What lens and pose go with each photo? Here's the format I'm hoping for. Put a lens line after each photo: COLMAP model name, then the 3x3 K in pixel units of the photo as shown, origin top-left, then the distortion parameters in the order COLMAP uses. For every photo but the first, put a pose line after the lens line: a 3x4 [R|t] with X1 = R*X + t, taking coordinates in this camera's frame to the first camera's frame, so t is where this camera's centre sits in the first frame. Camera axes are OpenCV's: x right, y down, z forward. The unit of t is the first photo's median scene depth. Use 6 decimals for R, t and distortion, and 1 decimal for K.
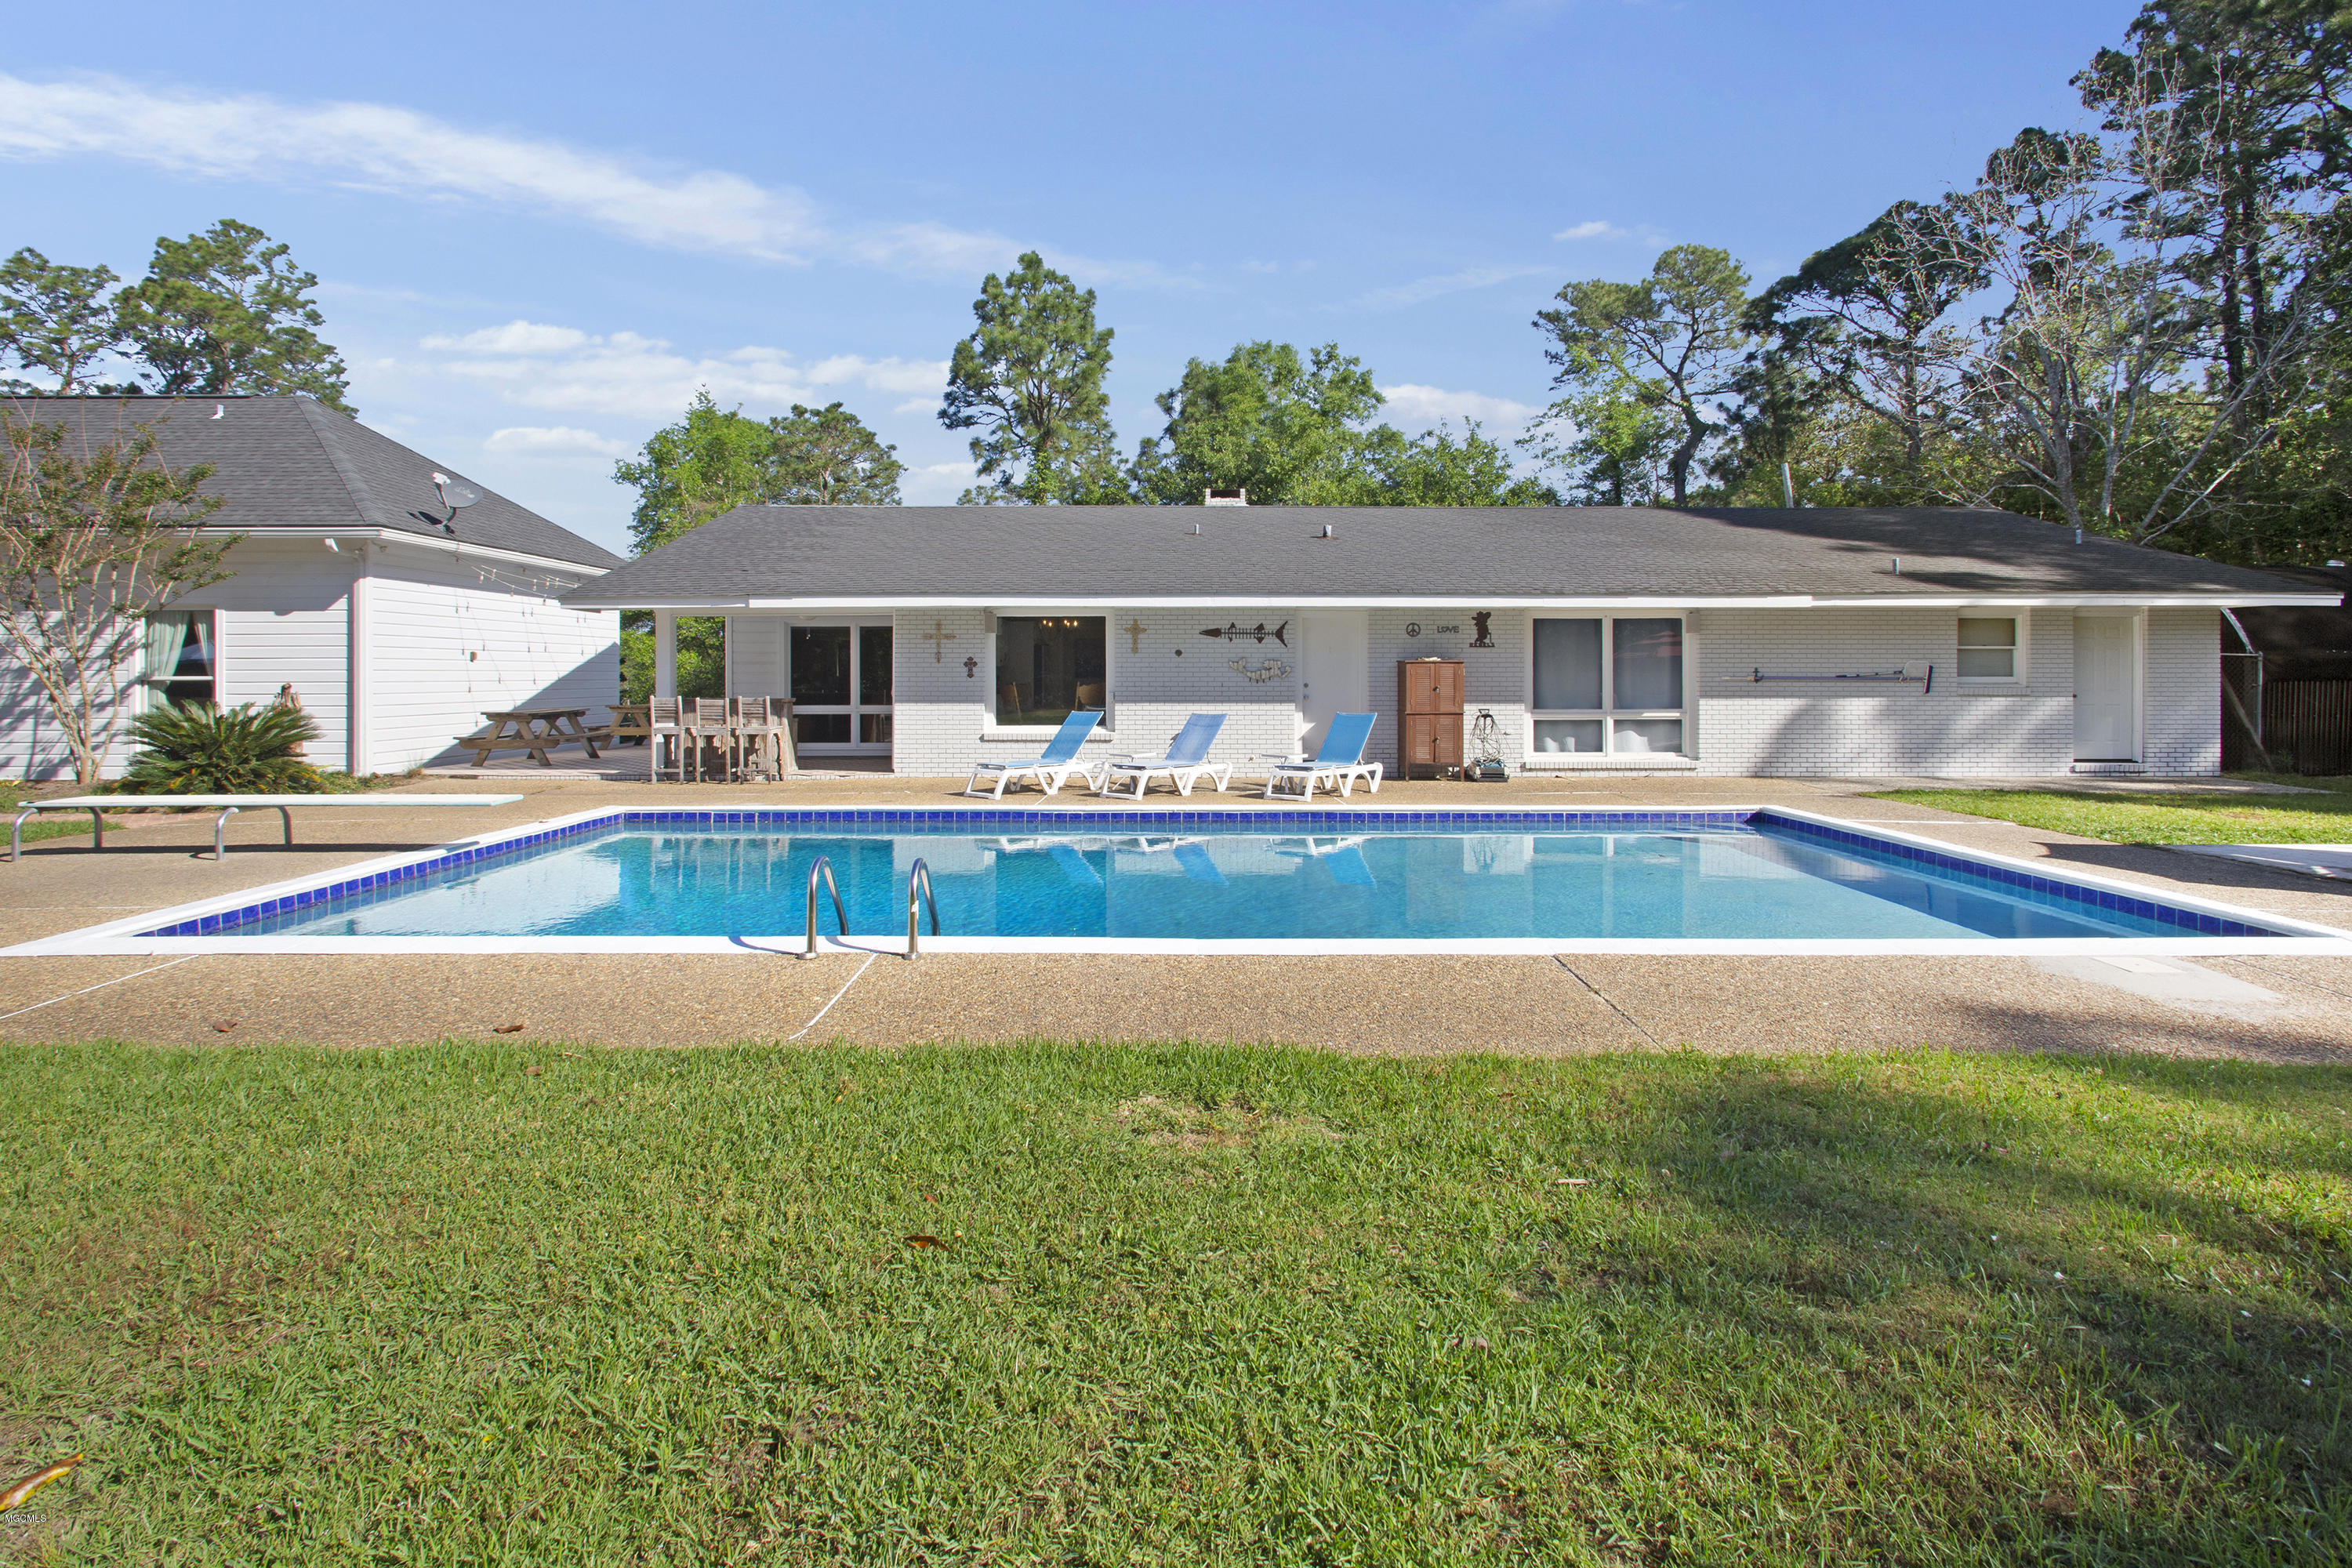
lens RADIAL K [[1129.0, 0, 1143.8], [0, 1129.0, 650.4], [0, 0, 1]] dist [0.019844, 0.001796]
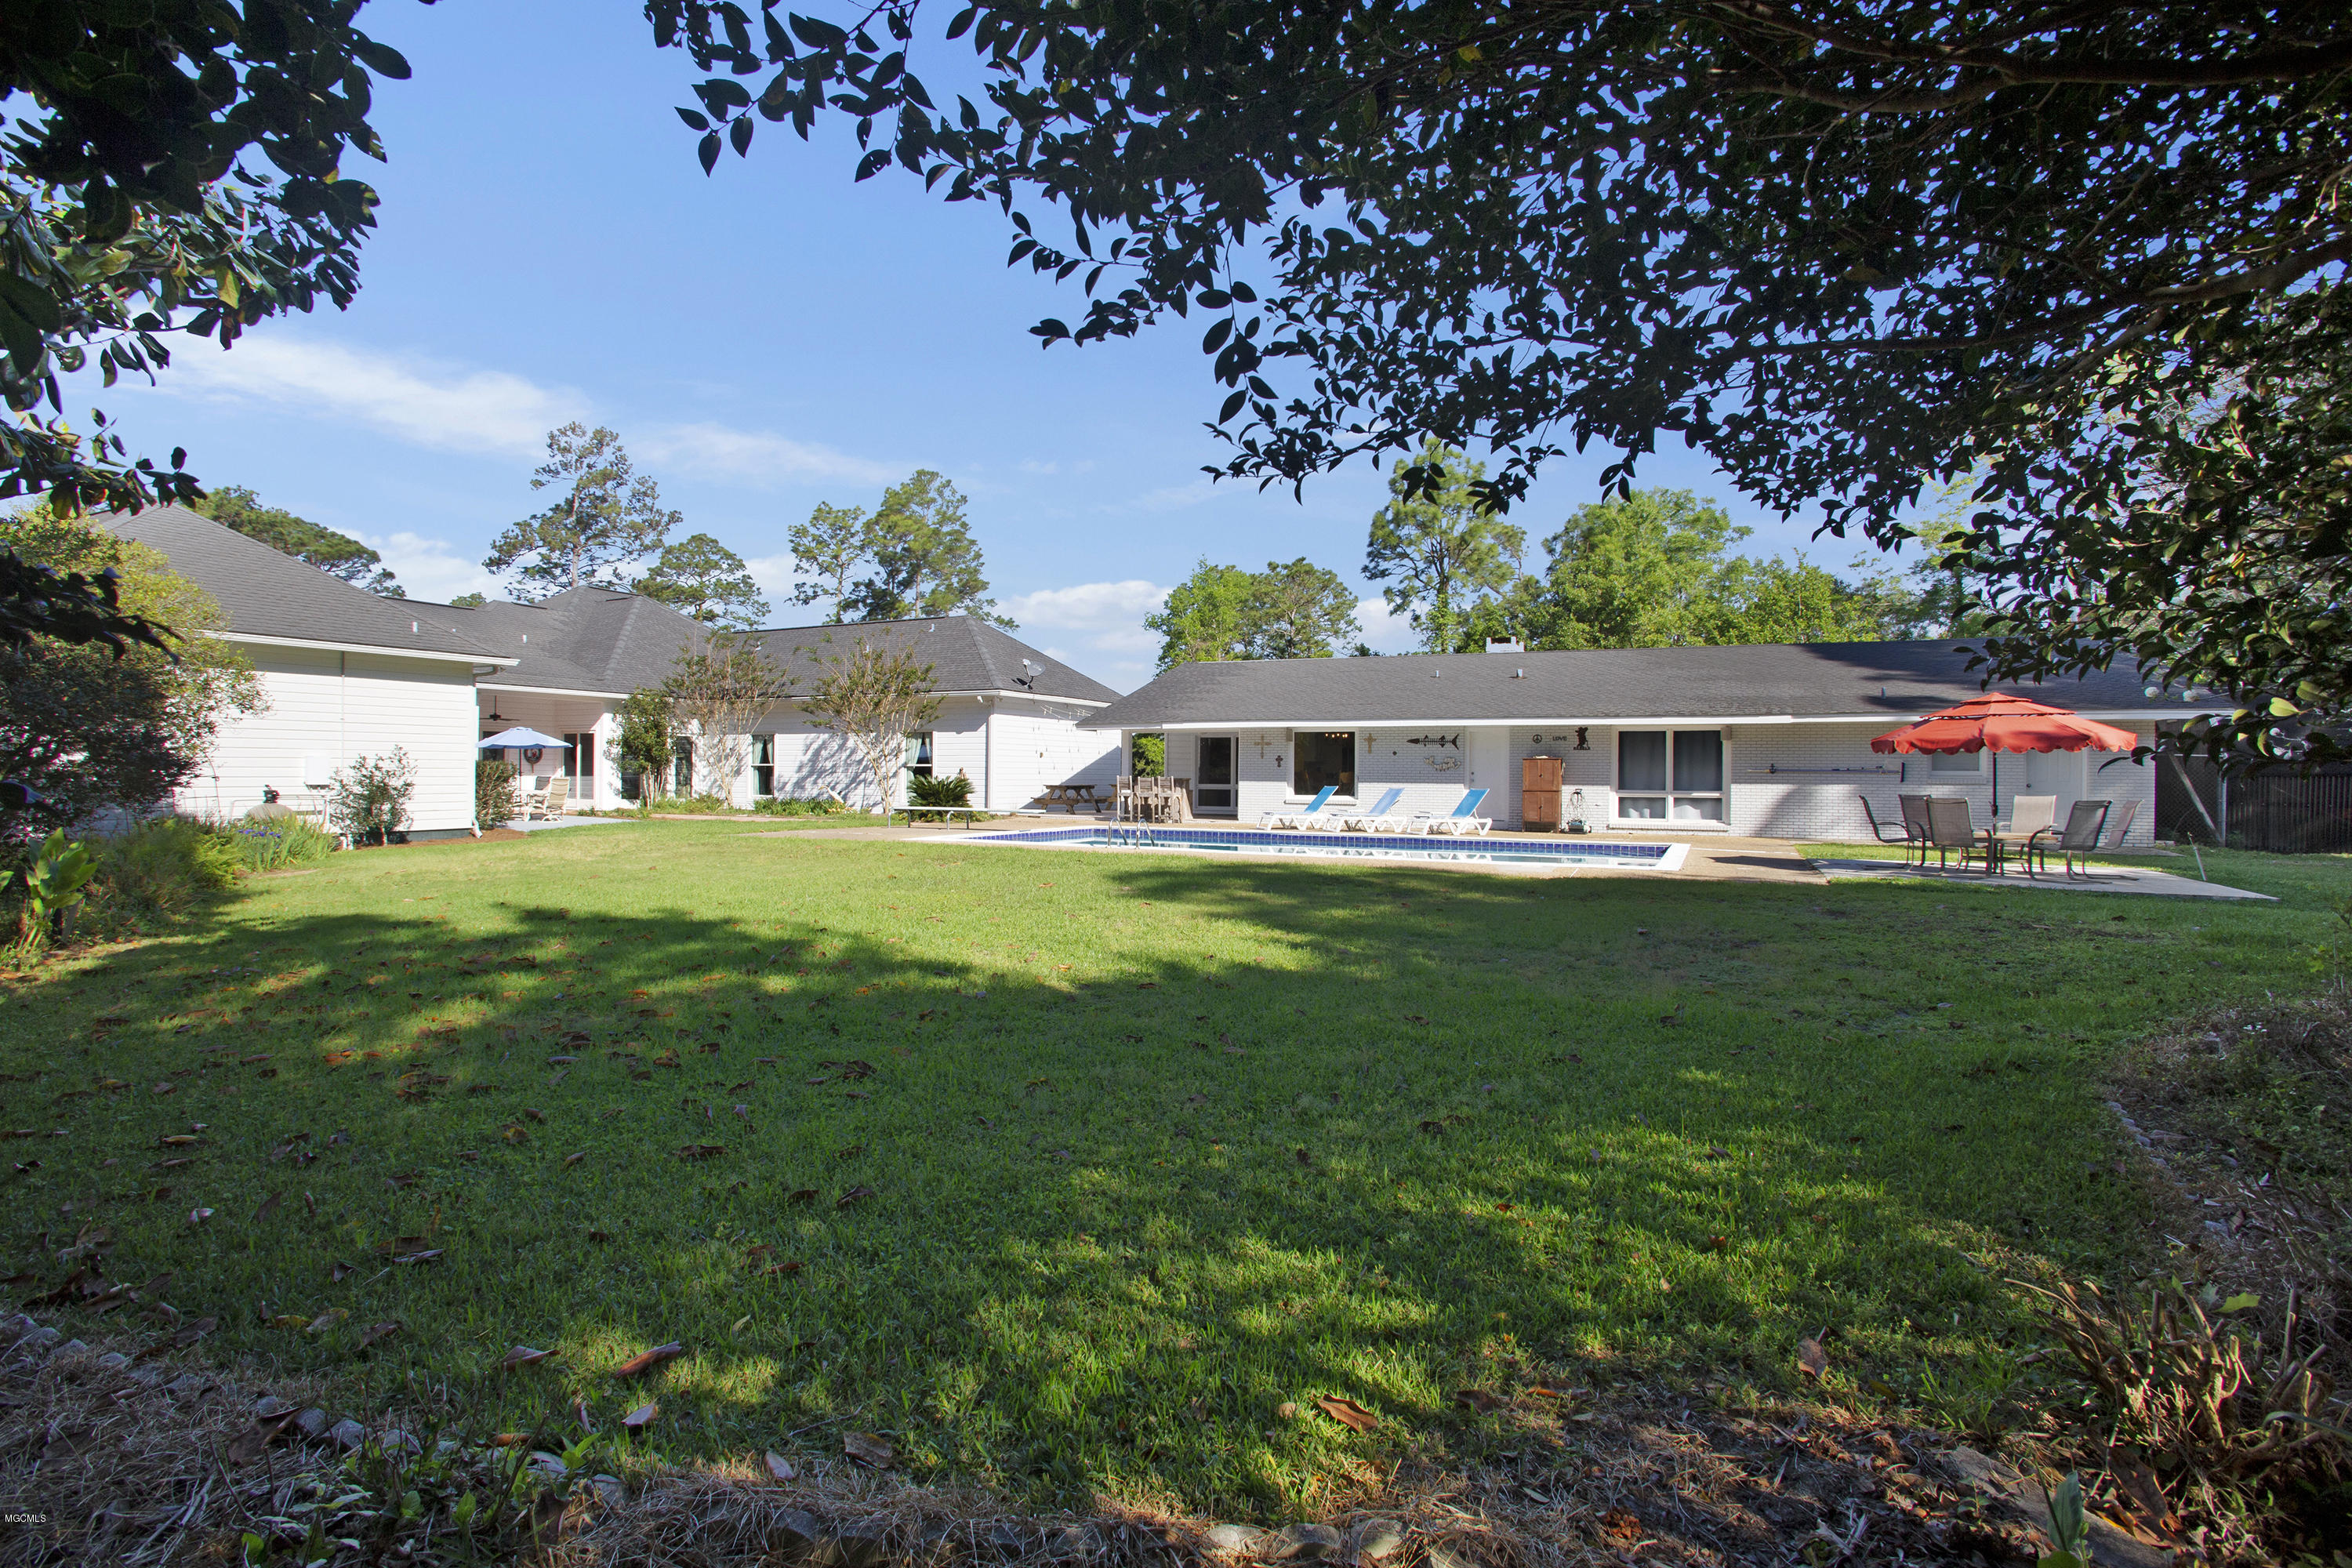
lens RADIAL K [[1129.0, 0, 1176.8], [0, 1129.0, 781.8], [0, 0, 1]] dist [0.019844, 0.001796]
pose [[0.905251, 0.012581, -0.424690, 0.430062], [-0.002223, 0.999688, 0.024876, 0.003192], [0.424870, -0.021575, 0.904997, -0.627135]]
